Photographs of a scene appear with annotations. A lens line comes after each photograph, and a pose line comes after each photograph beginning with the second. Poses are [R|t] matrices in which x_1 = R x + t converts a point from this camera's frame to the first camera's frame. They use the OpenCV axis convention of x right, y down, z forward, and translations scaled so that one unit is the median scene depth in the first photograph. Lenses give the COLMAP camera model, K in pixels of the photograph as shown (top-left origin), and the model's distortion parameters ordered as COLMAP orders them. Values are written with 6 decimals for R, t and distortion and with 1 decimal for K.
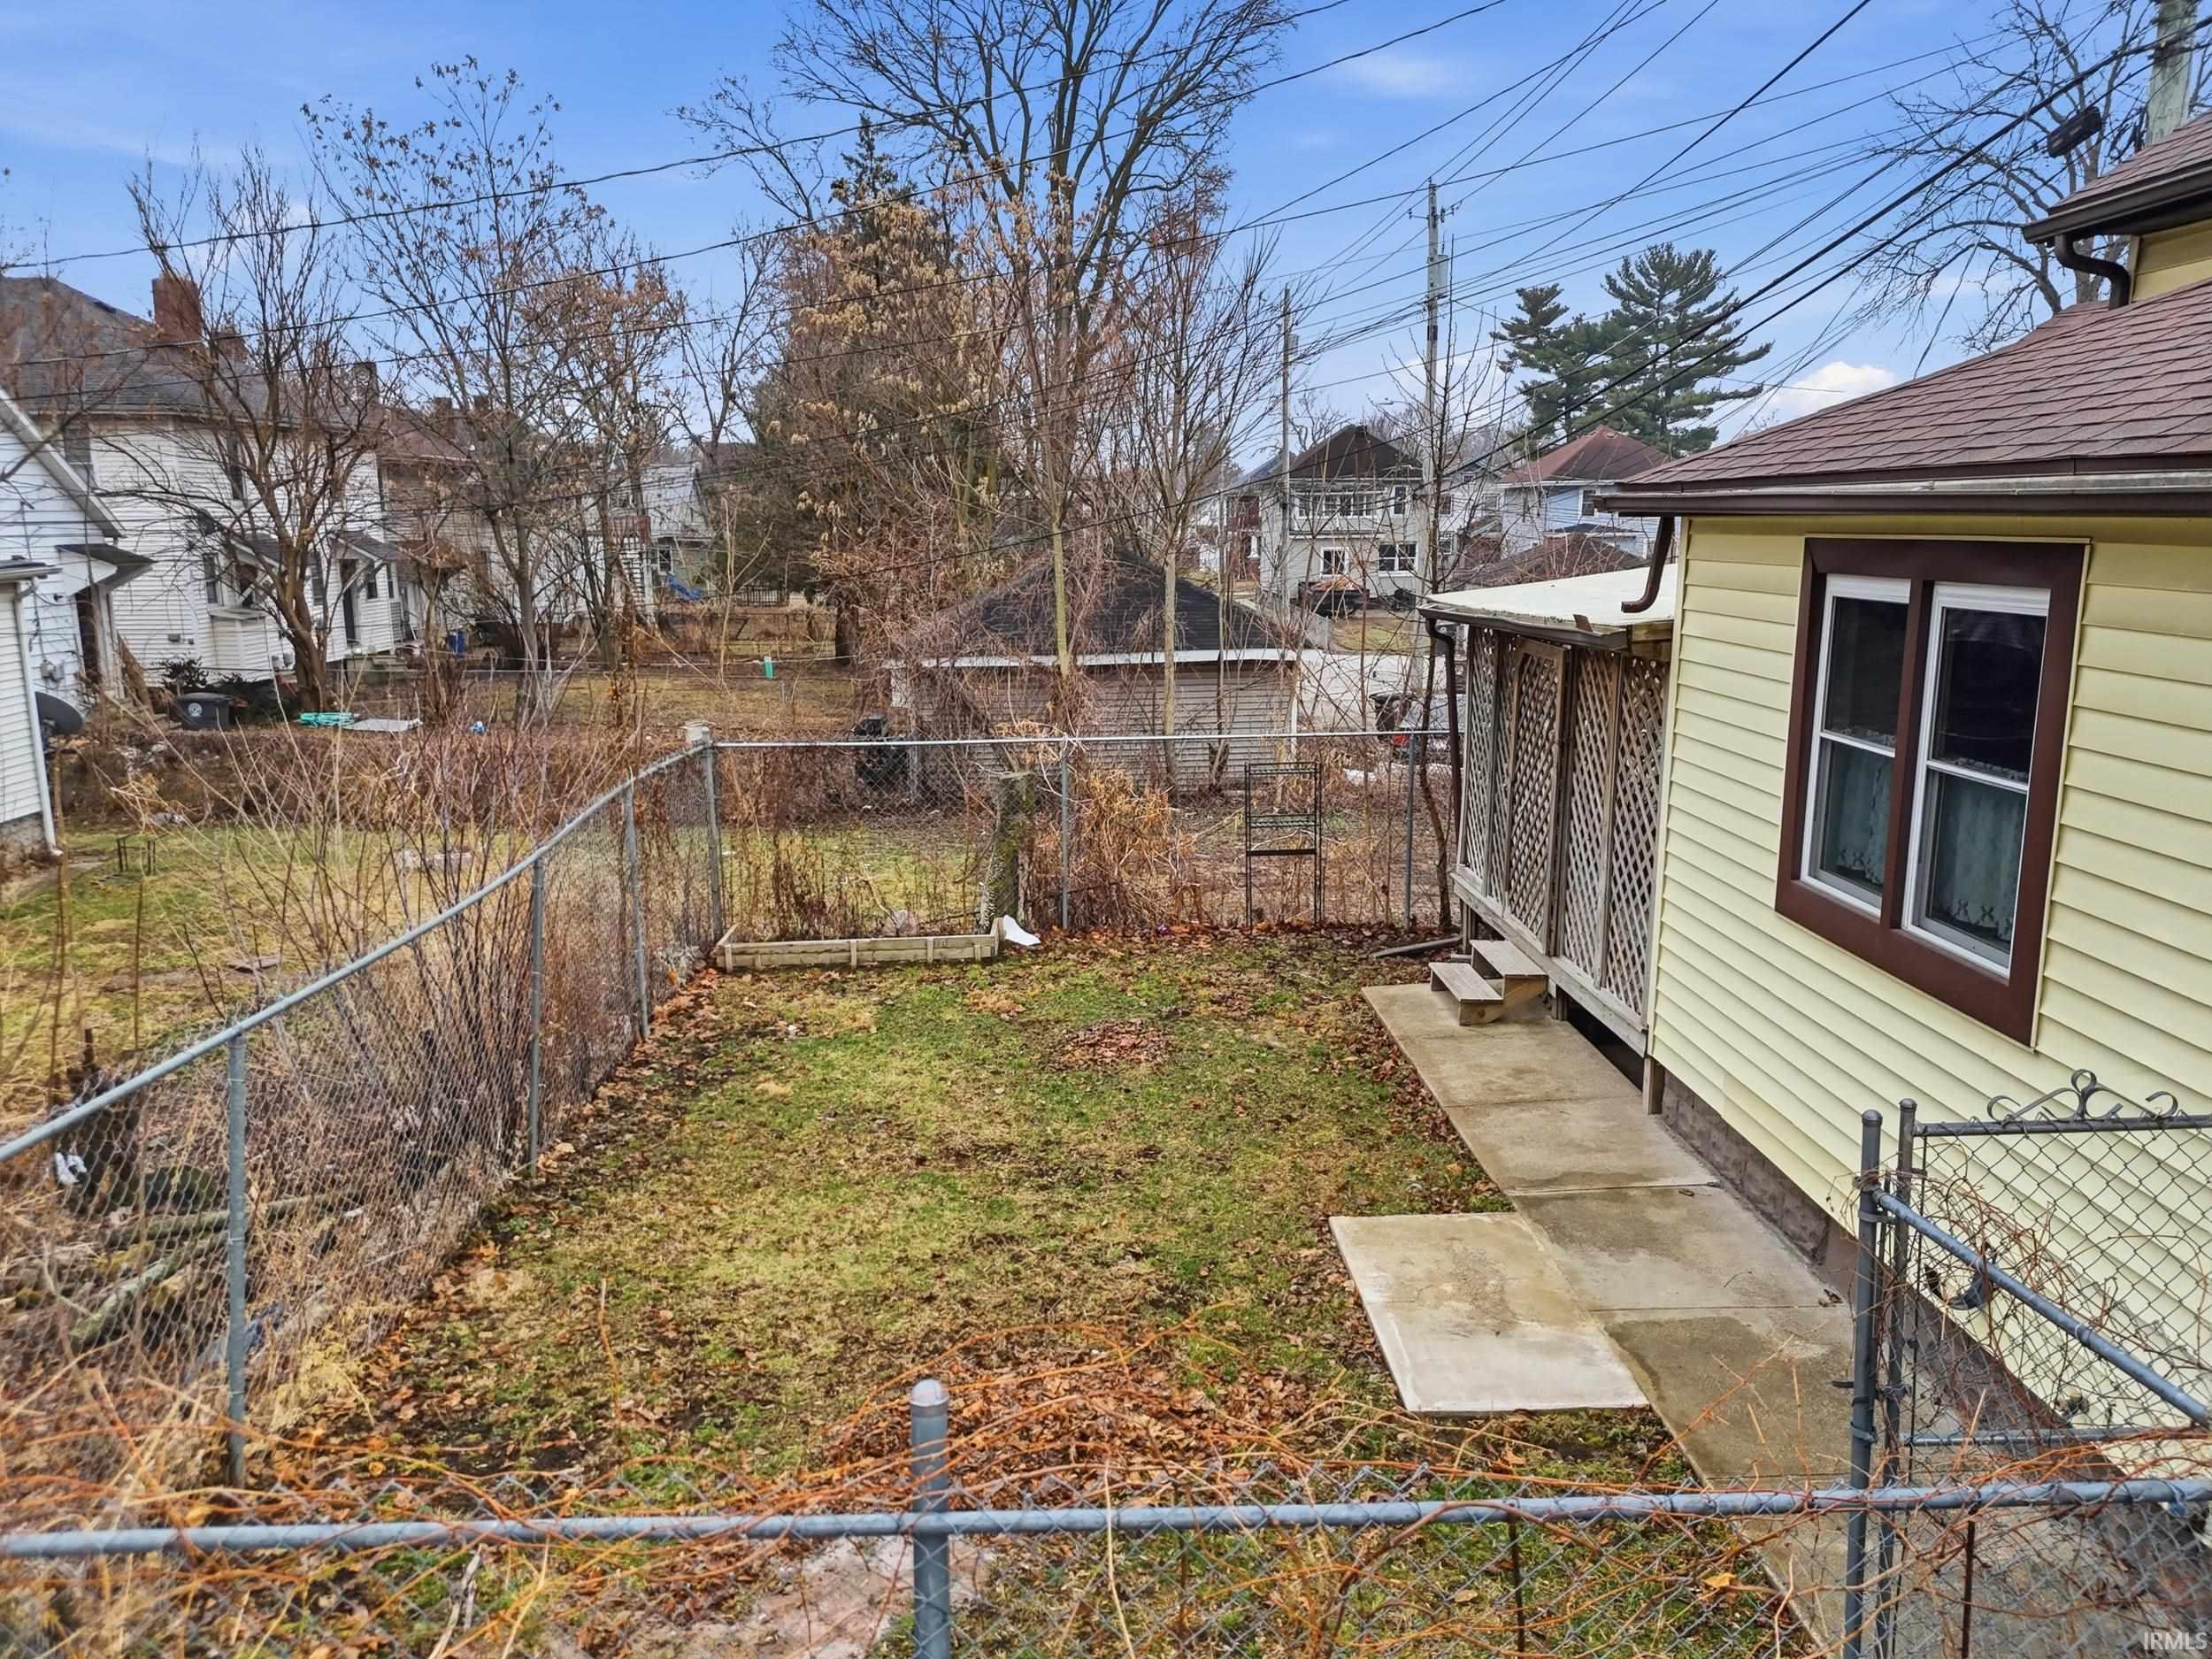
lens RADIAL K [[1620.6, 0, 1112.0], [0, 1620.6, 854.1], [0, 0, 1]] dist [0.024143, -0.004093]
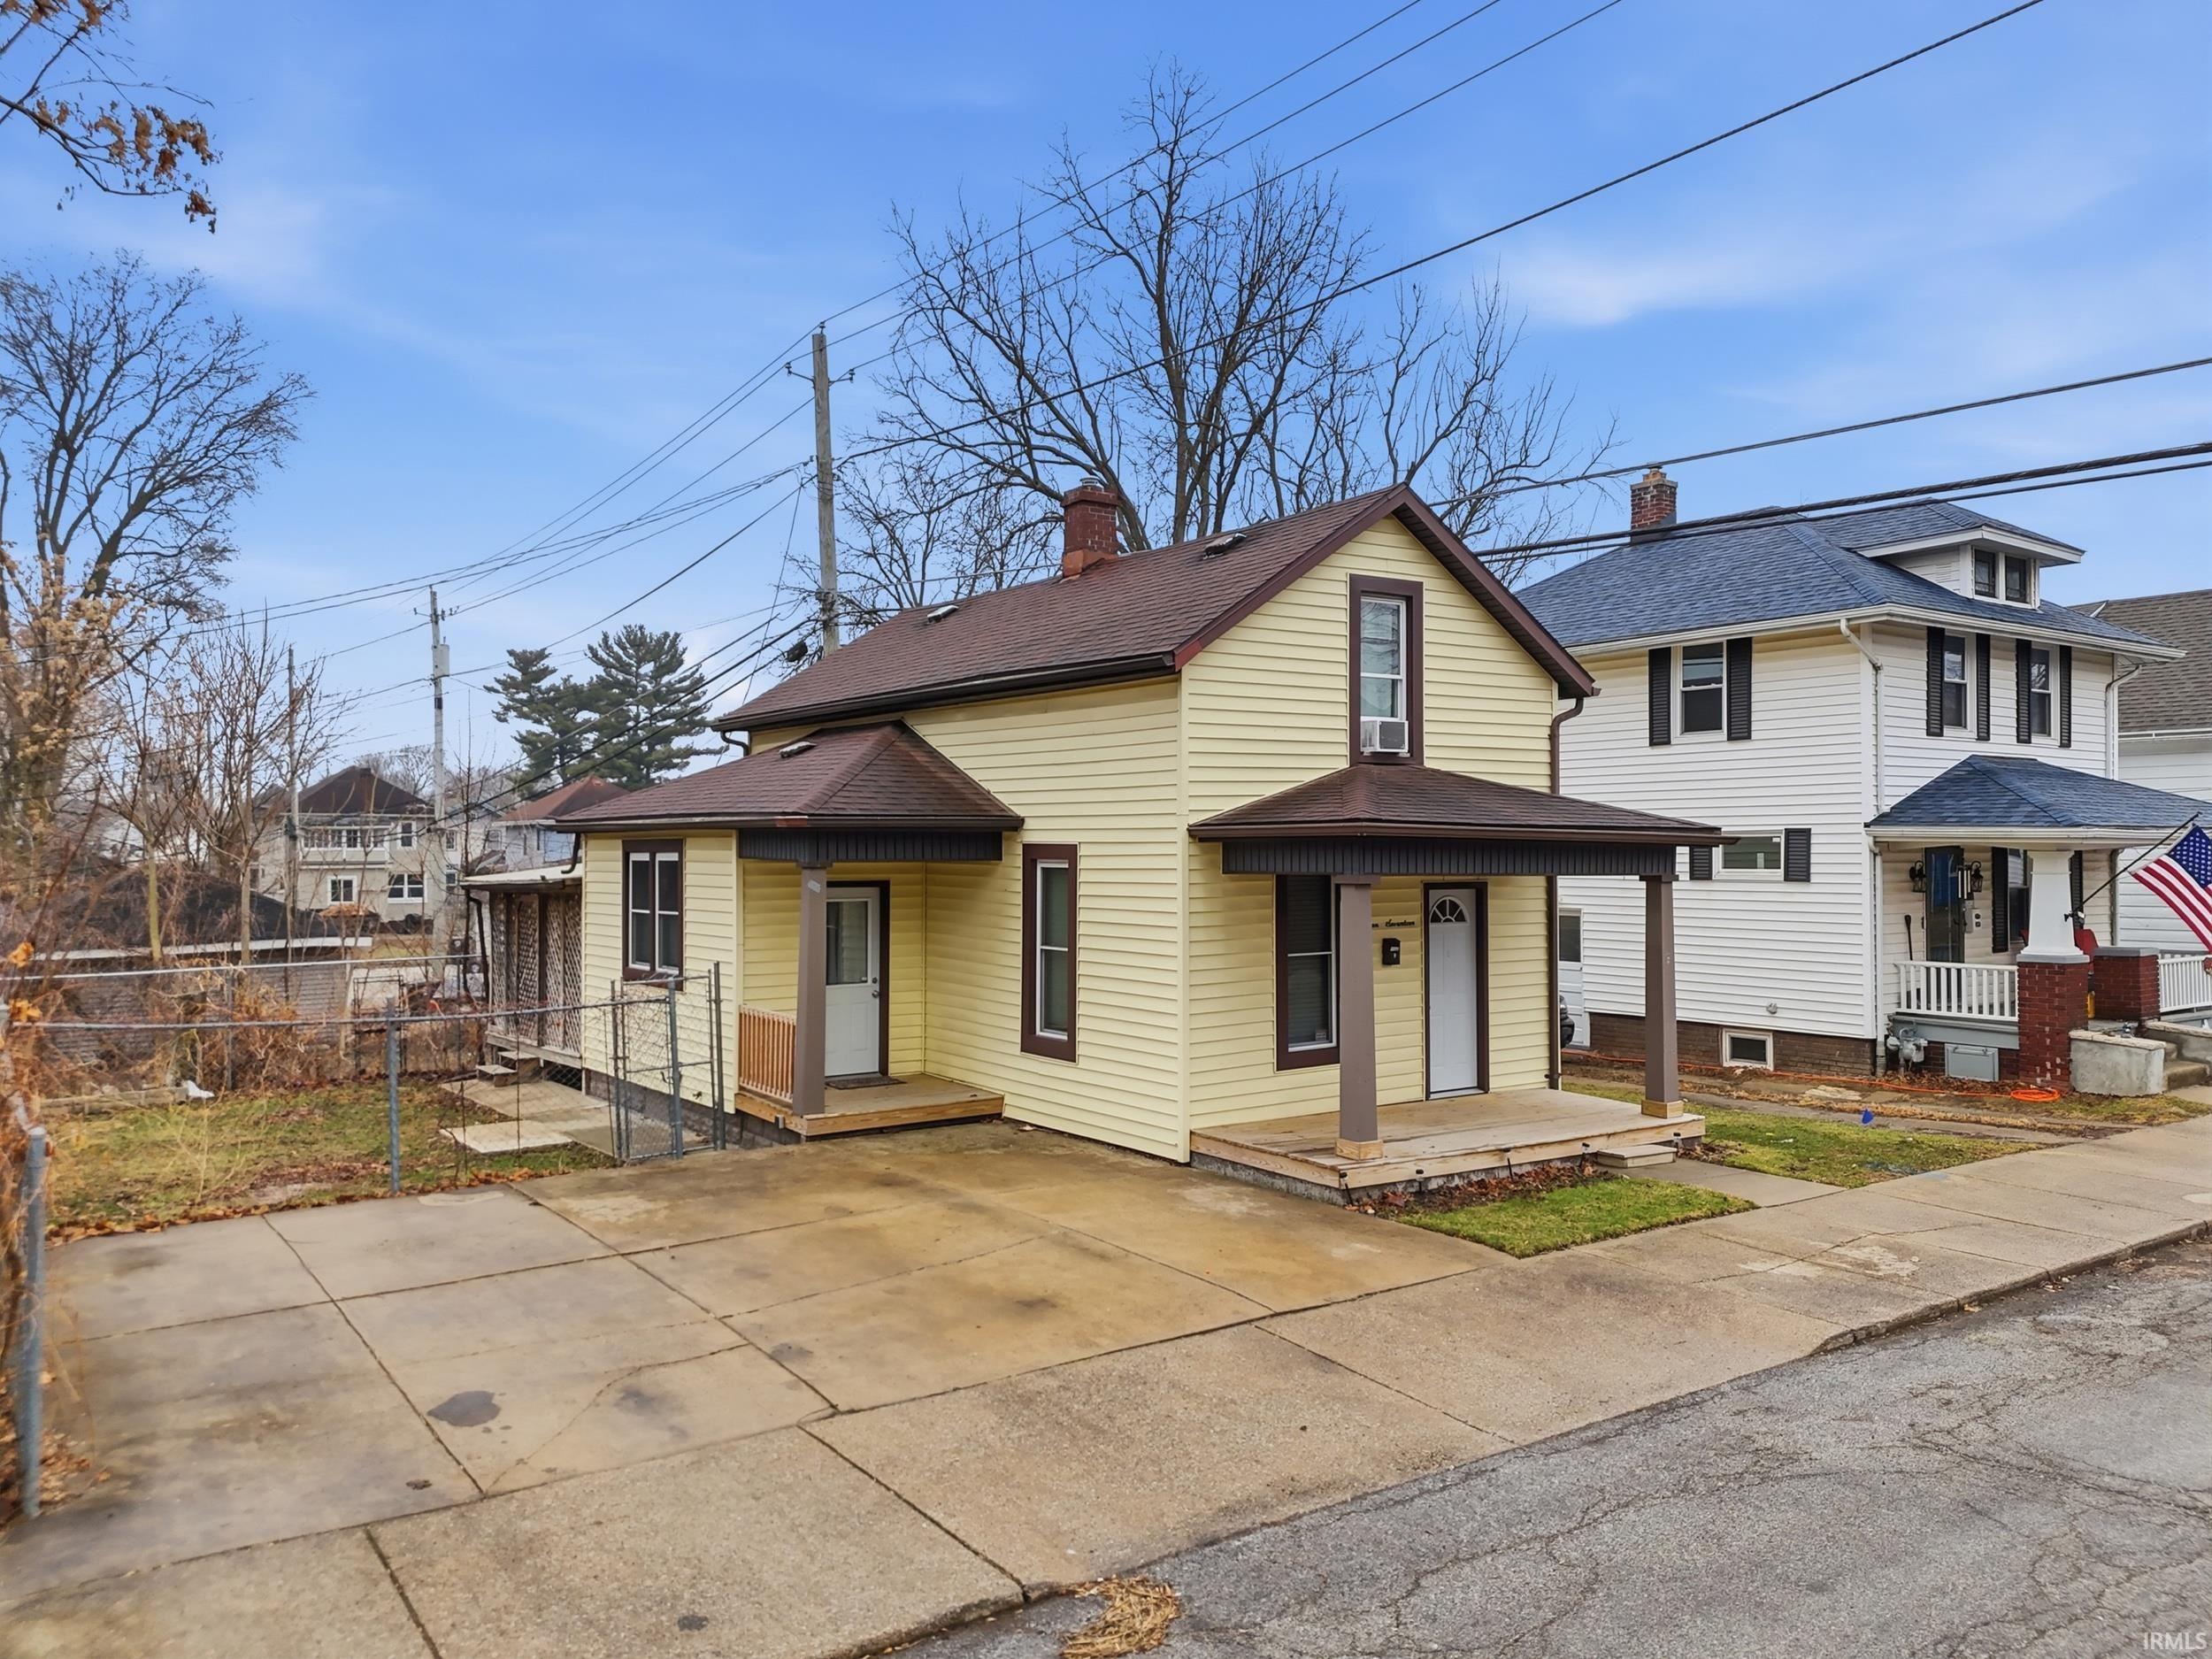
lens RADIAL K [[1620.6, 0, 1112.0], [0, 1620.6, 854.1], [0, 0, 1]] dist [0.024143, -0.004093]
pose [[0.831621, 0.002762, 0.555337, -0.036847], [0.110826, 0.979048, -0.170832, 0.035376], [-0.544173, 0.203613, 0.813891, -0.152204]]
